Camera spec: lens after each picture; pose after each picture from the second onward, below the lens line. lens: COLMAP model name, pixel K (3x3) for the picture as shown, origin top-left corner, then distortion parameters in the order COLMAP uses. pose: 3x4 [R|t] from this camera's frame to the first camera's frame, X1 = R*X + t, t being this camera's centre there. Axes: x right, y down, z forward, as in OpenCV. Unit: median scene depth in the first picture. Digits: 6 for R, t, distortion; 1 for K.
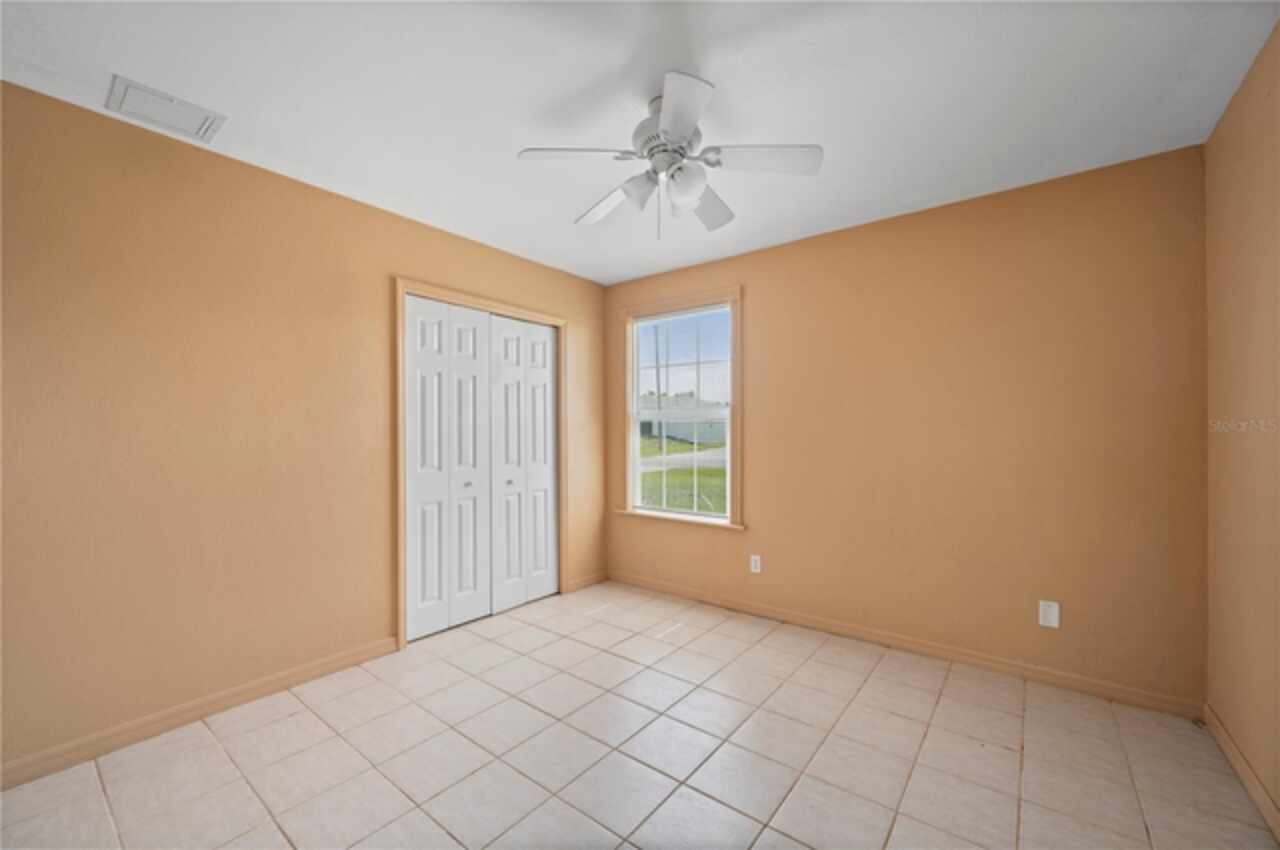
lens RADIAL K [[515.7, 0, 642.4], [0, 515.7, 438.3], [0, 0, 1]] dist [-0.000424, -0.000052]
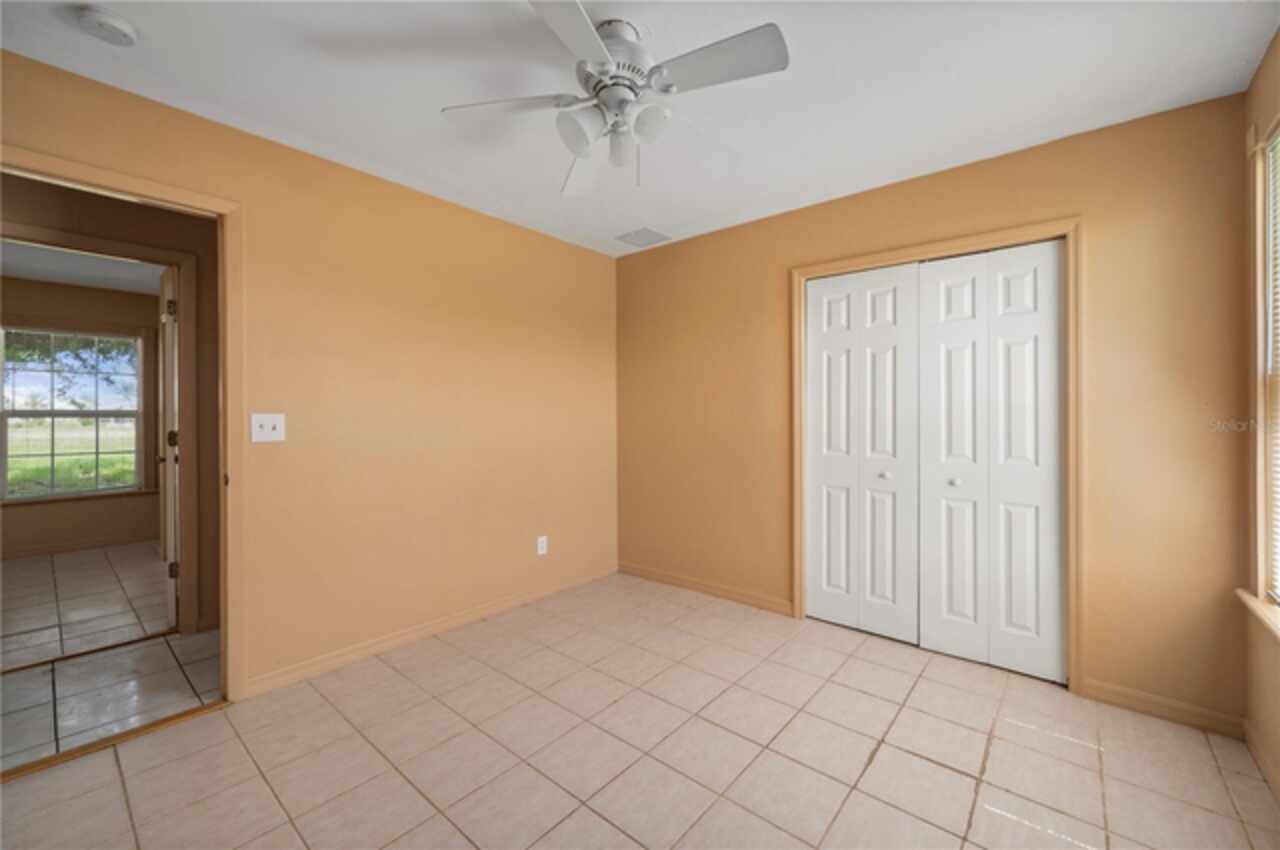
lens RADIAL K [[510.0, 0, 640.0], [0, 510.0, 425.0], [0, 0, 1]] dist [-0.001091, -0.000016]
pose [[-0.049773, 0.019944, -0.998561, 0.524854], [-0.016805, 0.999642, 0.020803, -0.004346], [0.998619, 0.017816, -0.049420, 0.641484]]
